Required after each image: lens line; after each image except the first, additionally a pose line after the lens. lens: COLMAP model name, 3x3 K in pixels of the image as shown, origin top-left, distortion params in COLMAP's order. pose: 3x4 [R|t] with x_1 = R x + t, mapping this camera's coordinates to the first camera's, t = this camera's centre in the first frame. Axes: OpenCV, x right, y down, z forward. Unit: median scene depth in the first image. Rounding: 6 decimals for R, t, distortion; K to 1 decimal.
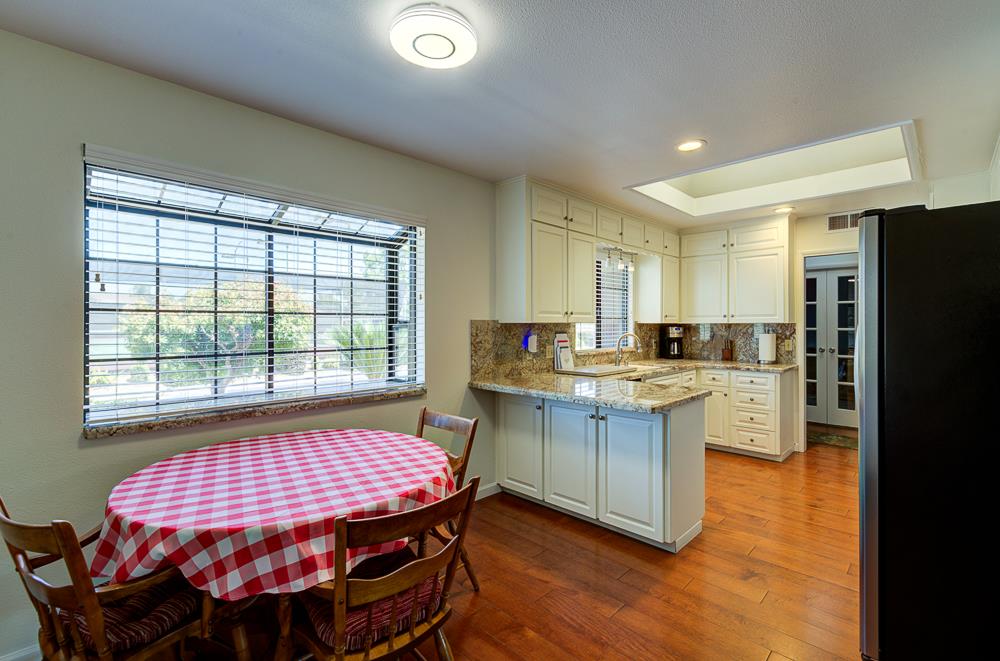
lens RADIAL K [[477.6, 0, 482.0], [0, 477.6, 327.7], [0, 0, 1]] dist [0.001563, 0.000667]
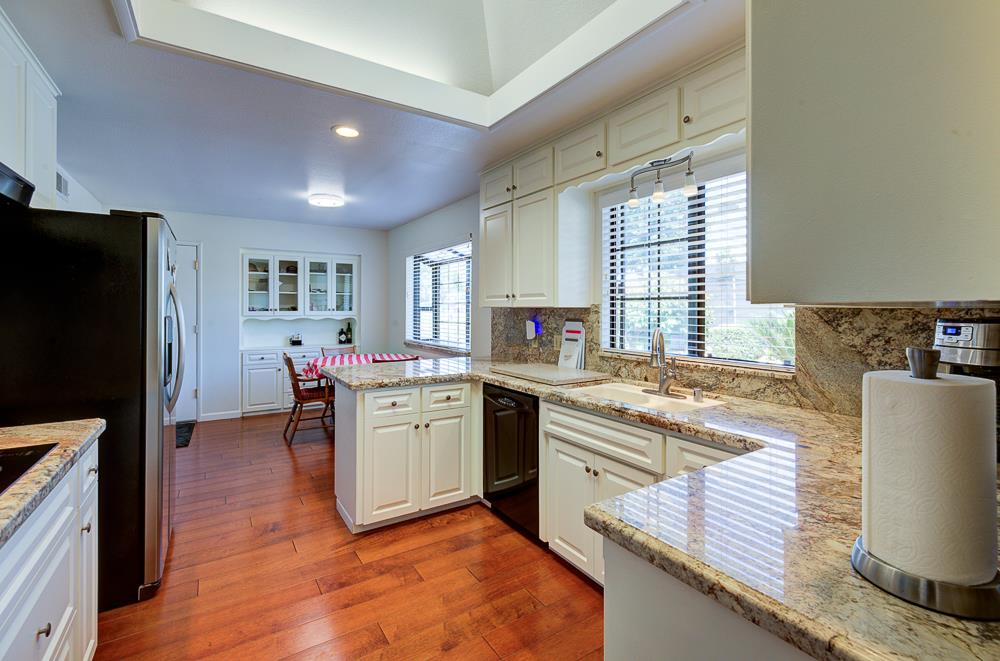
lens RADIAL K [[469.8, 0, 536.4], [0, 469.8, 311.9], [0, 0, 1]] dist [0.000219, 0.000489]
pose [[-0.202999, 0.000566, -0.979179, 1.115539], [-0.017600, 0.999836, 0.004227, -0.006001], [0.979021, 0.018092, -0.202956, 1.342805]]
